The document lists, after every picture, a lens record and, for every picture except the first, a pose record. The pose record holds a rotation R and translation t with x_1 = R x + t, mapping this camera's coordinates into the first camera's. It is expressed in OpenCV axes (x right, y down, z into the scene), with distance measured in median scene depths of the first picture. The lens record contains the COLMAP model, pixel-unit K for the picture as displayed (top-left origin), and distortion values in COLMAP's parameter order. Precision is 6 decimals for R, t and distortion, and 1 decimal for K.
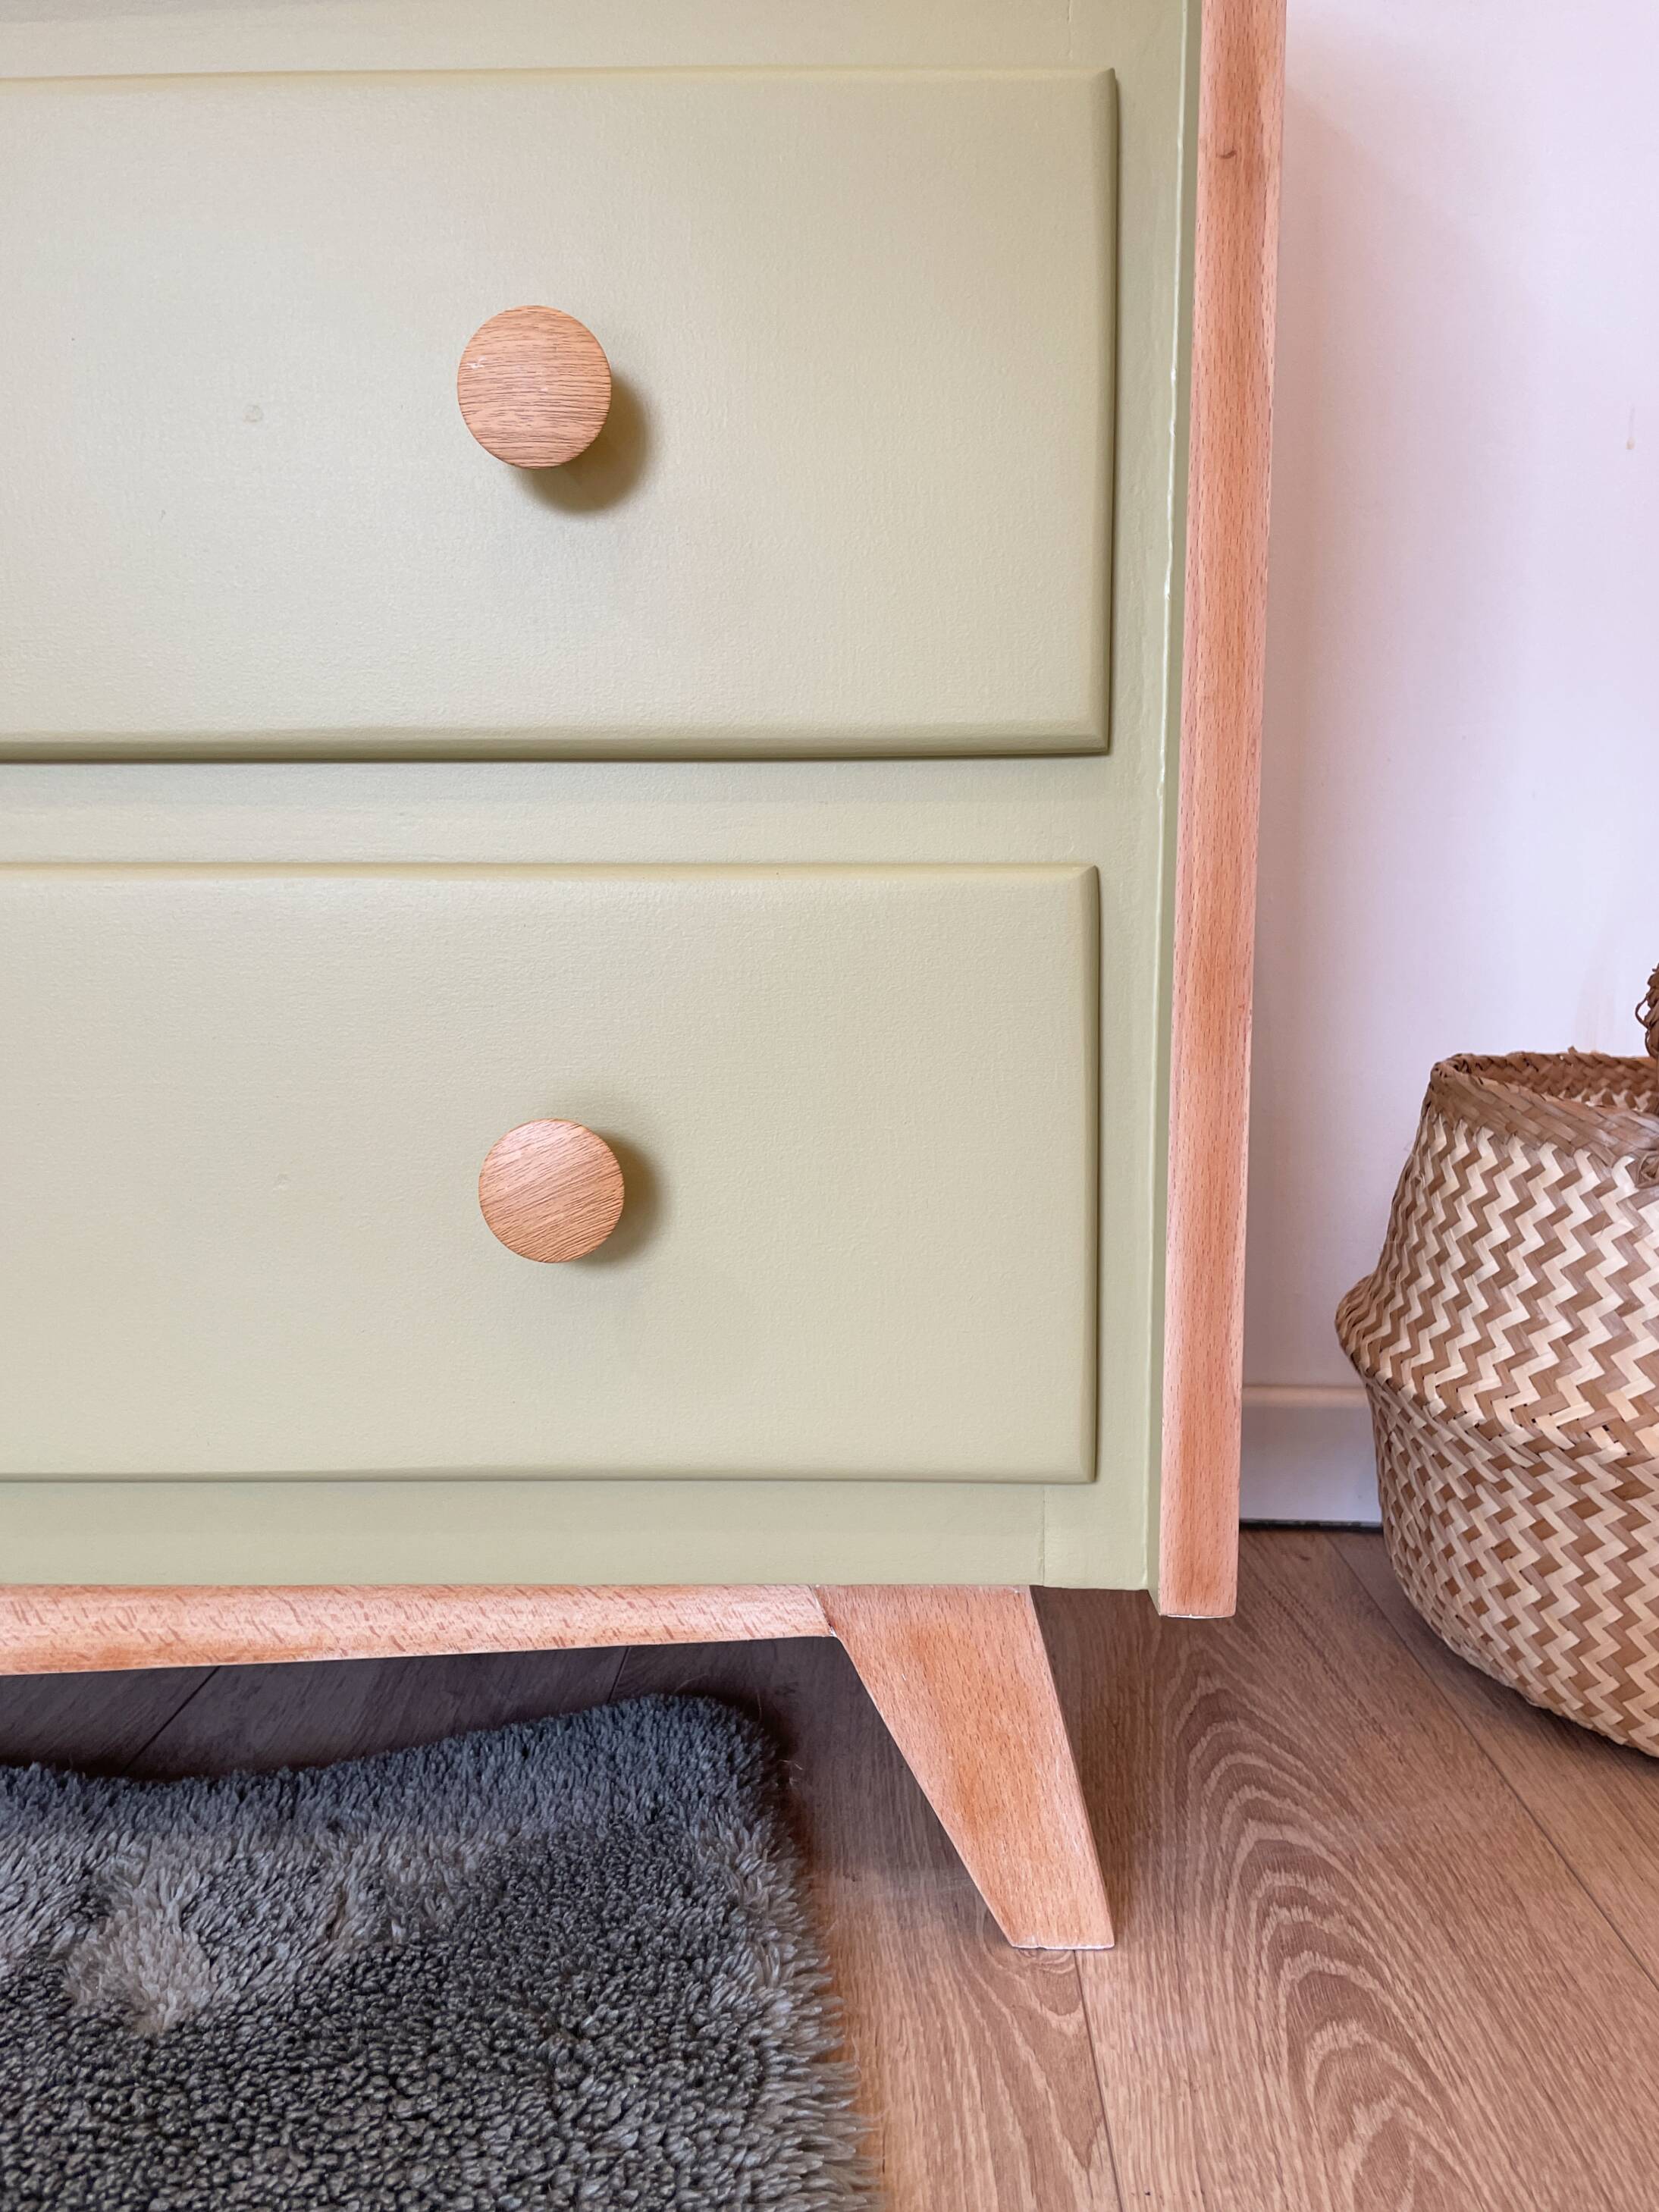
lens RADIAL K [[1625.0, 0, 900.8], [0, 1625.0, 1168.8], [0, 0, 1]] dist [0.050389, -0.092243]
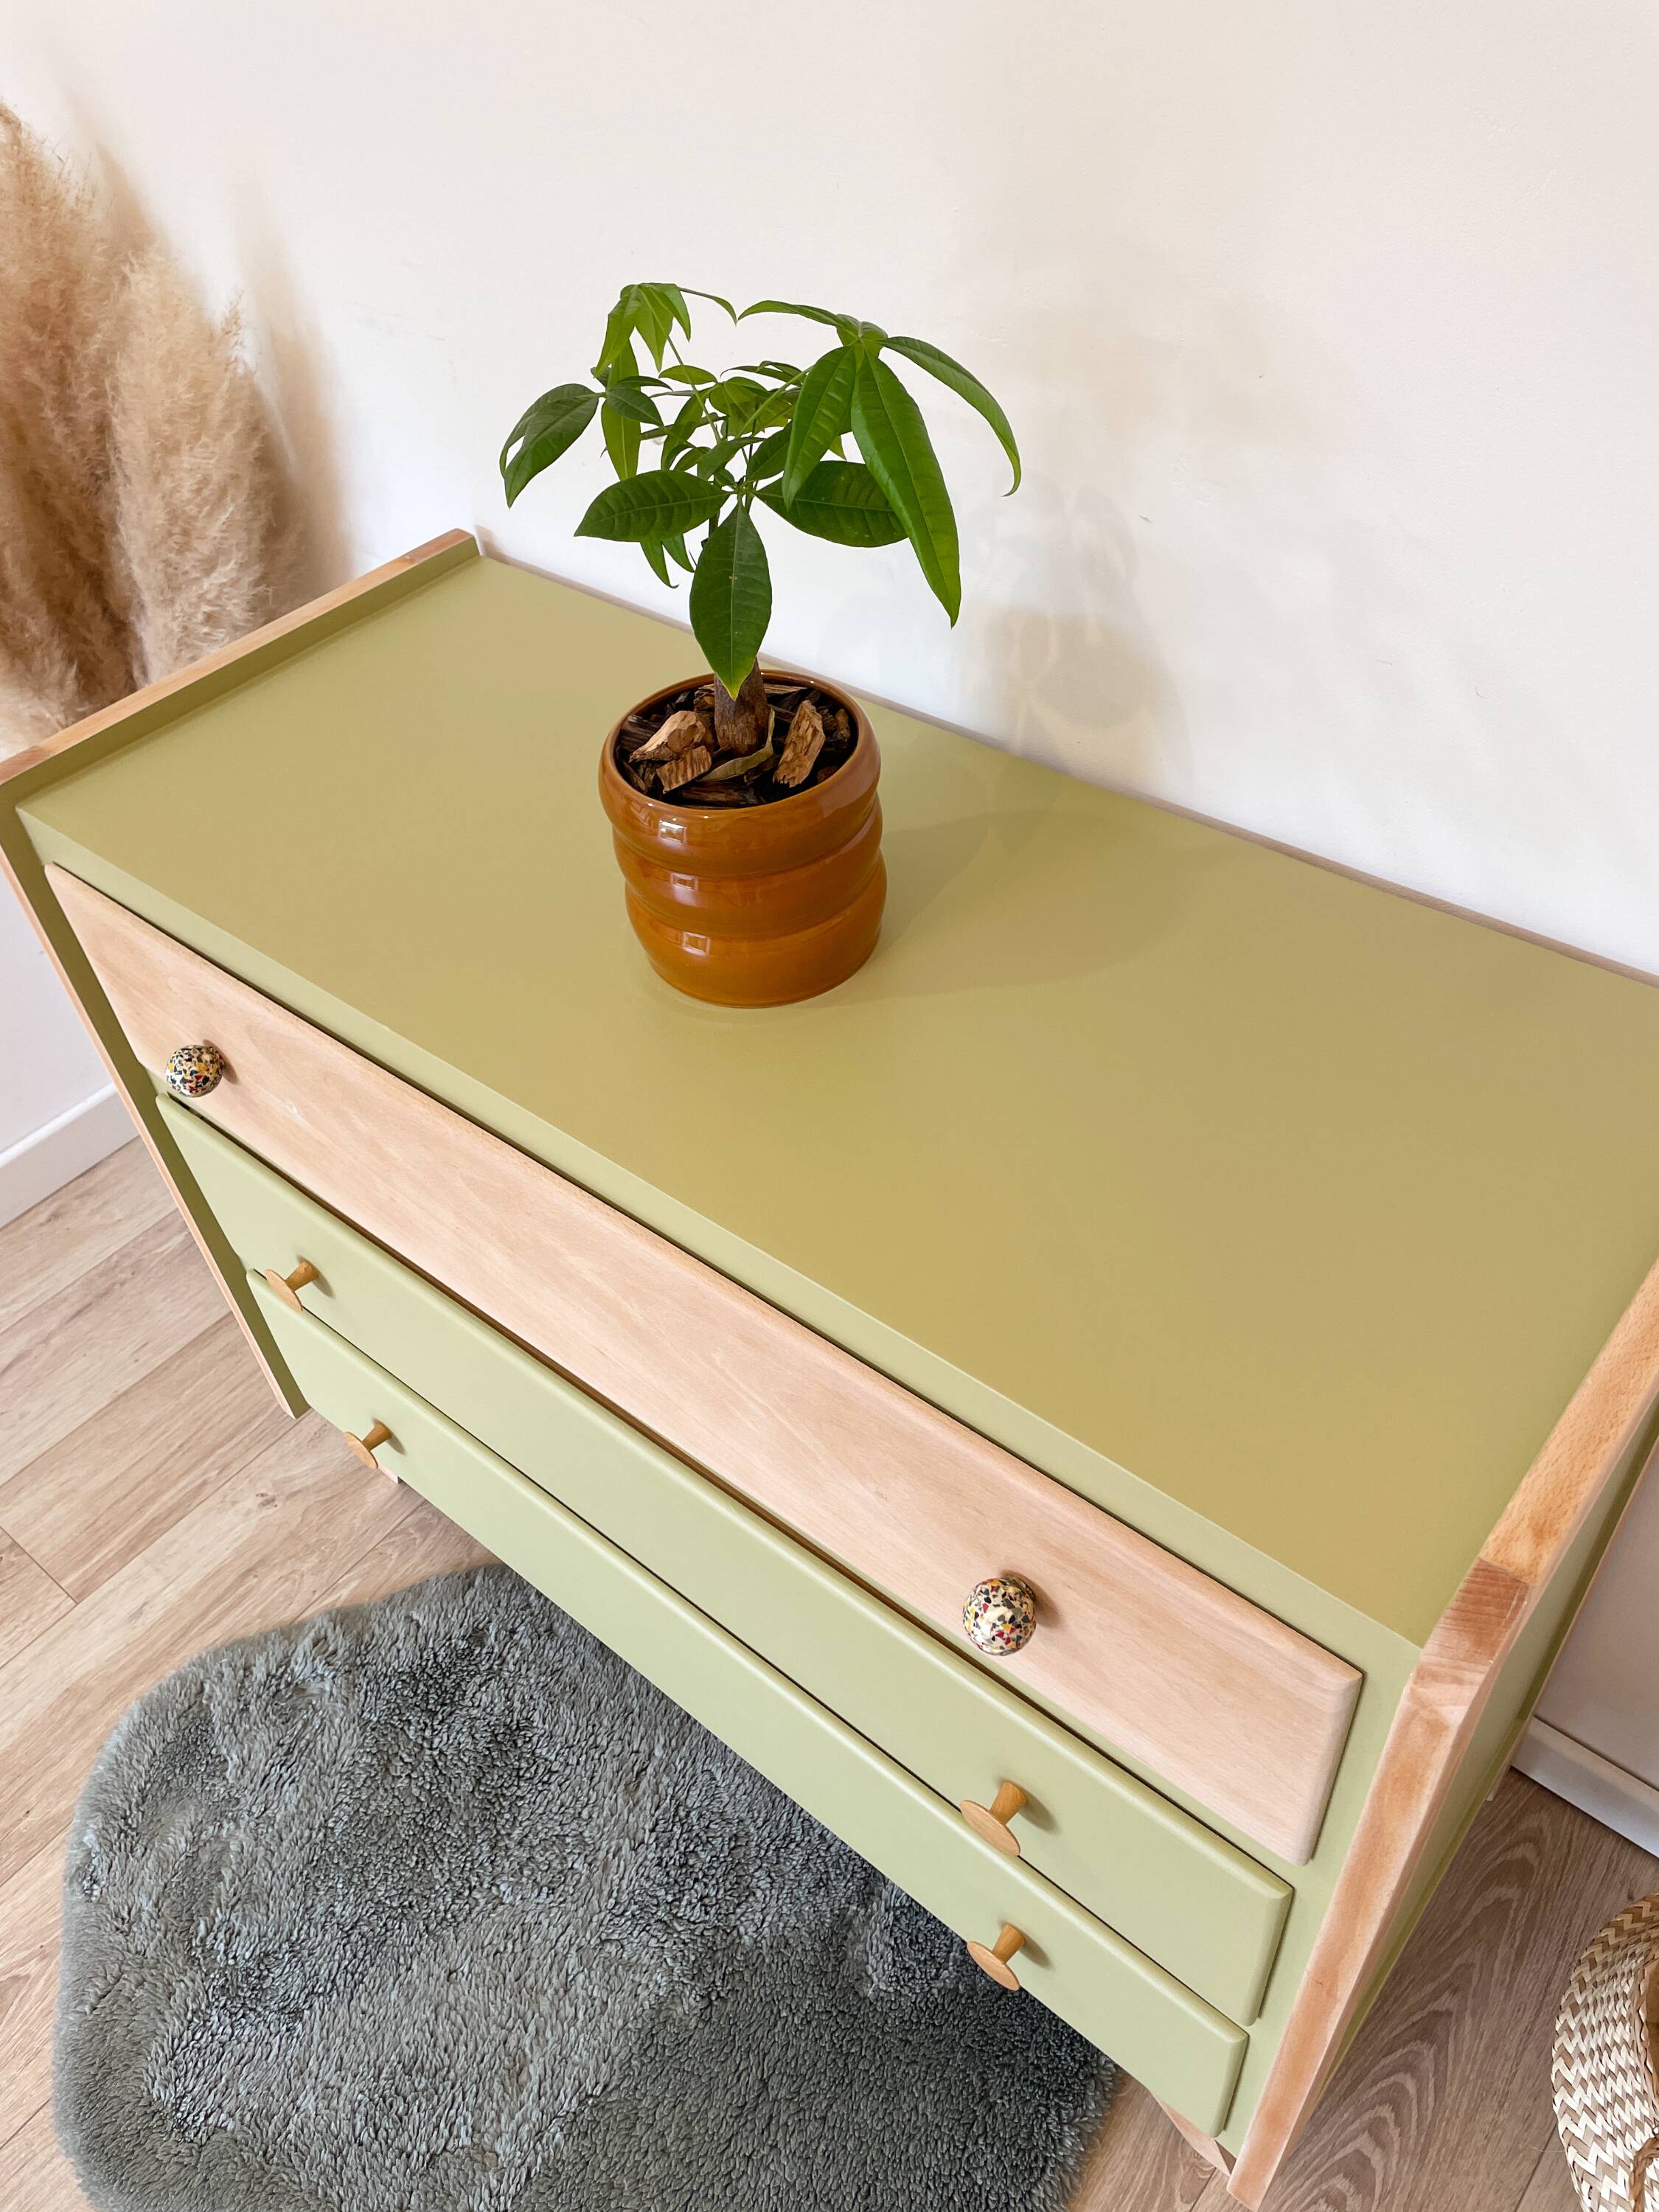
lens RADIAL K [[1691.3, 0, 850.0], [0, 1691.3, 1103.4], [0, 0, 1]] dist [0.120204, -0.146699]
pose [[0.776782, 0.398528, -0.487633, 0.301955], [0.015570, 0.761913, 0.647492, -2.249527], [0.629577, -0.510553, 0.585635, 0.031723]]
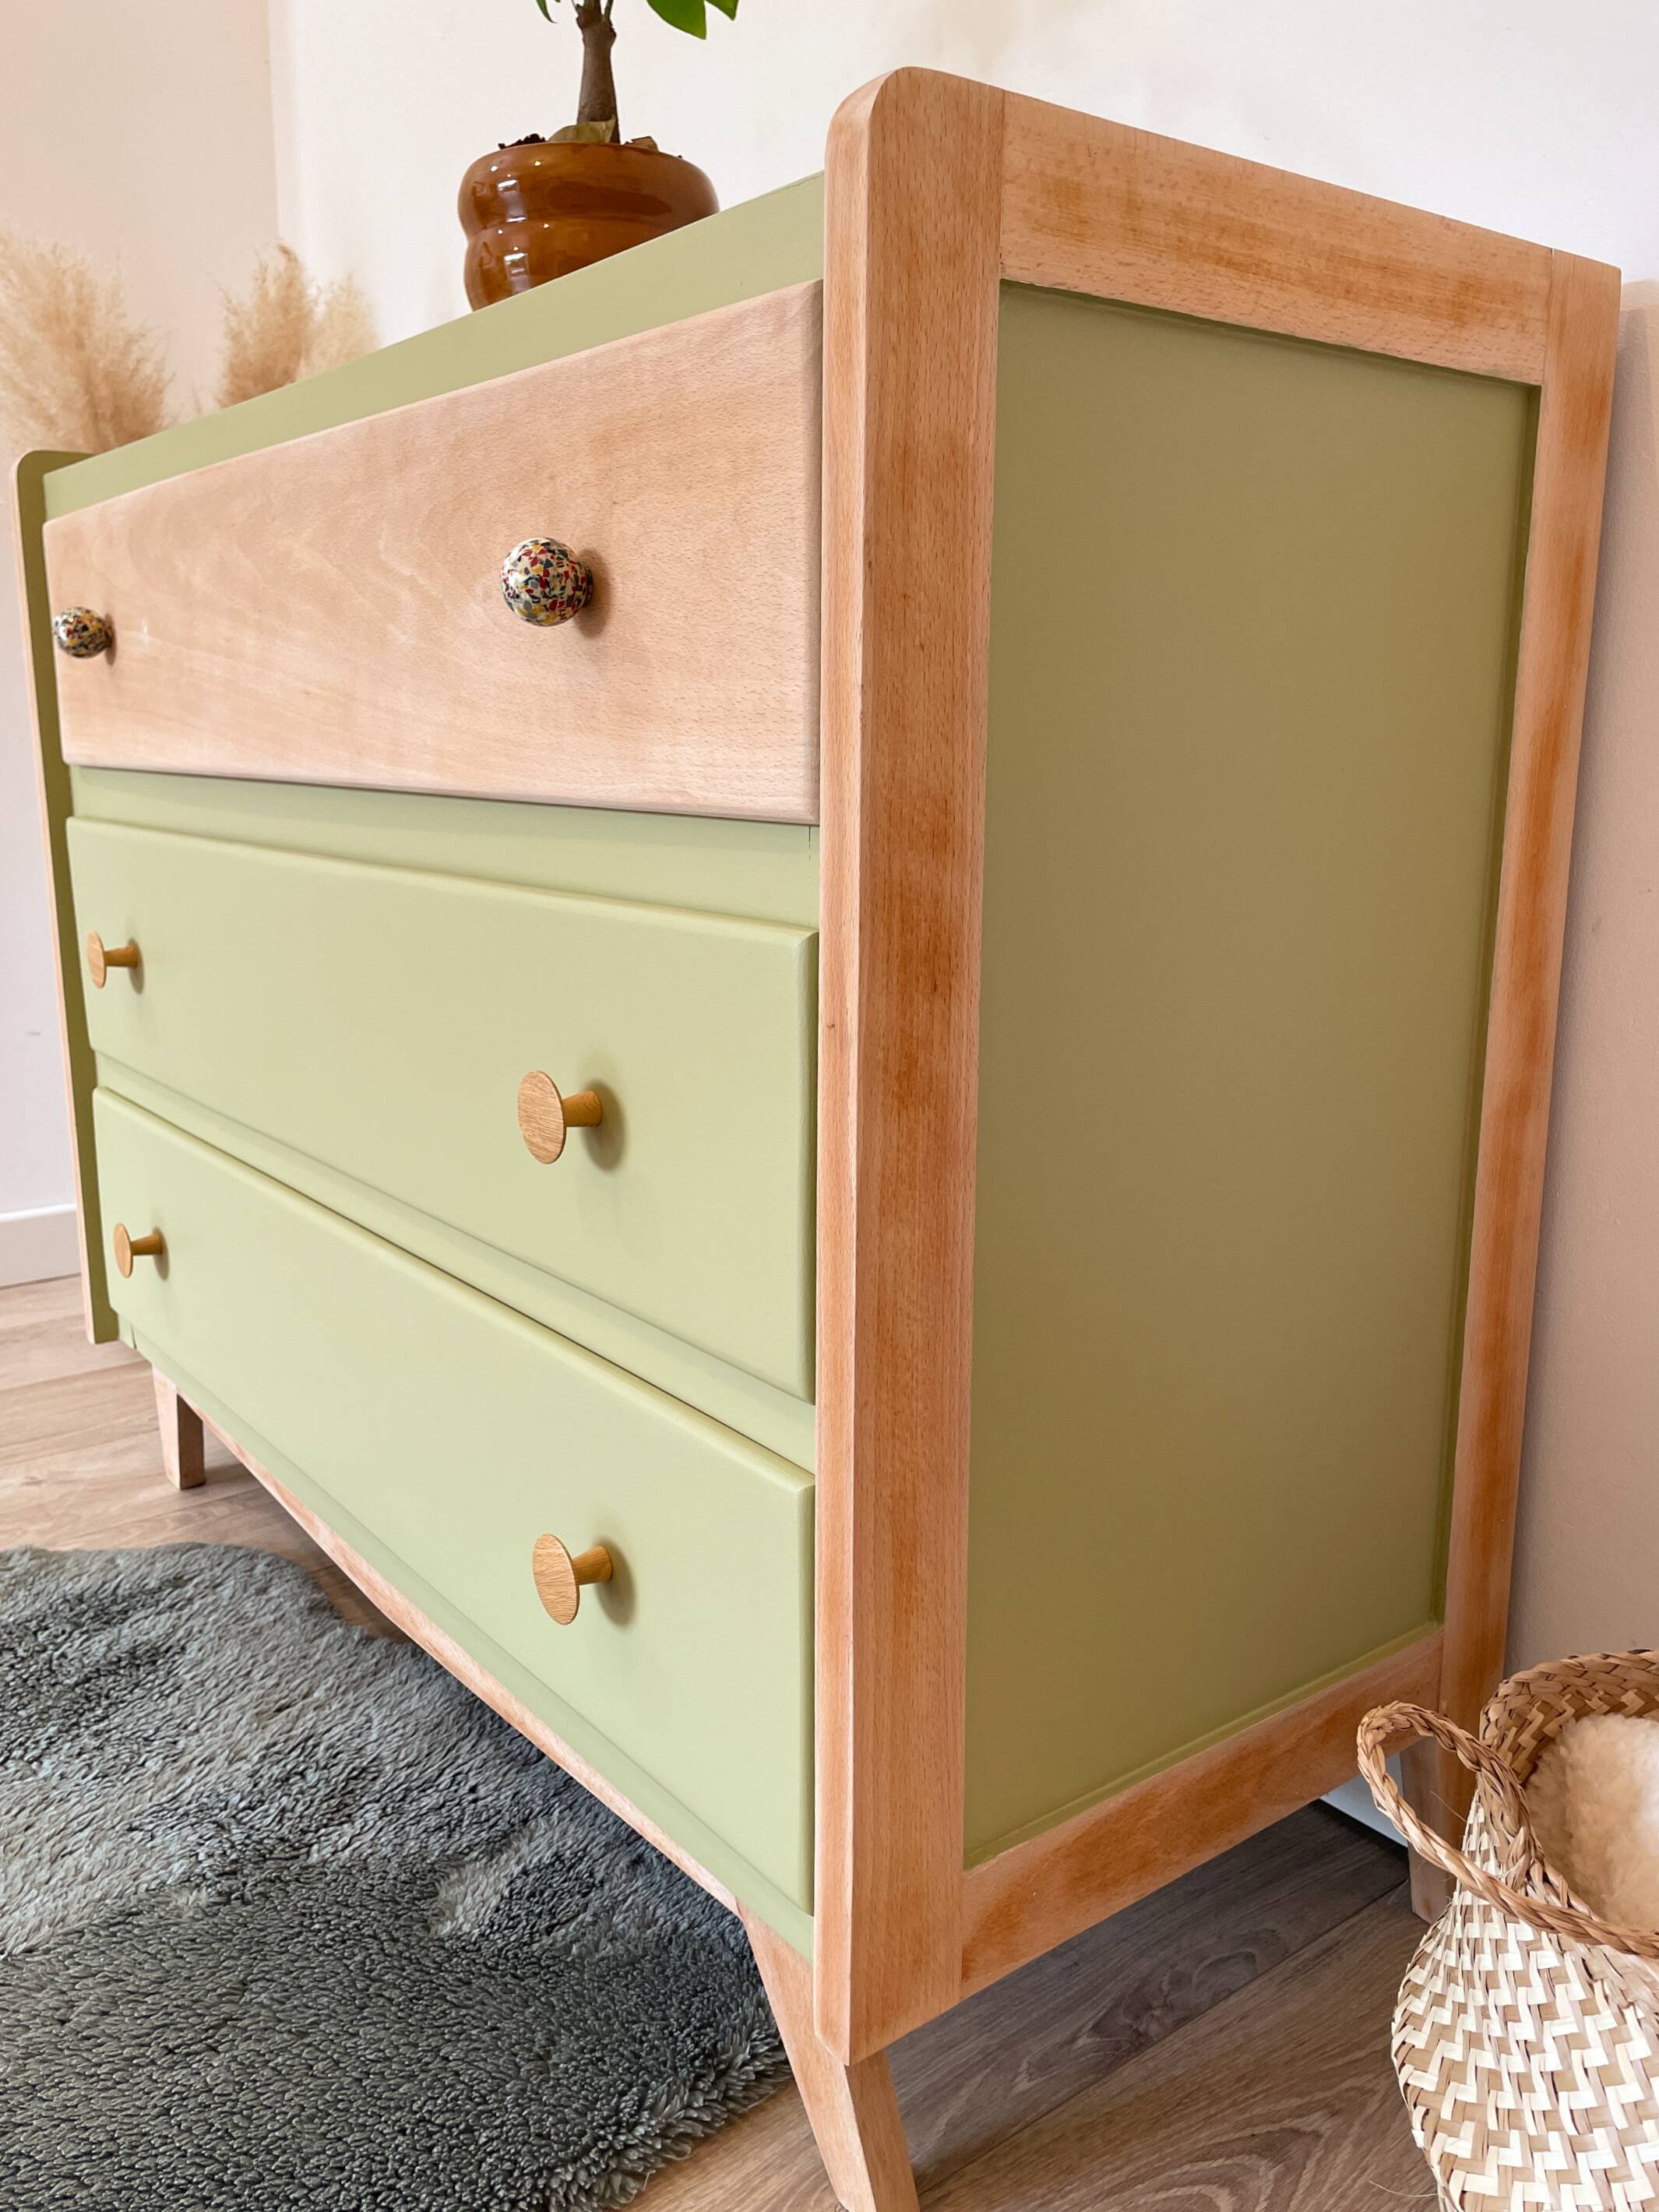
lens RADIAL K [[1774.0, 0, 823.6], [0, 1774.0, 1089.9], [0, 0, 1]] dist [0.114894, -0.124017]
pose [[0.611851, 0.154703, -0.775697, 1.124052], [-0.068943, 0.987385, 0.142541, -0.671021], [0.787963, -0.033735, 0.614798, 0.089999]]
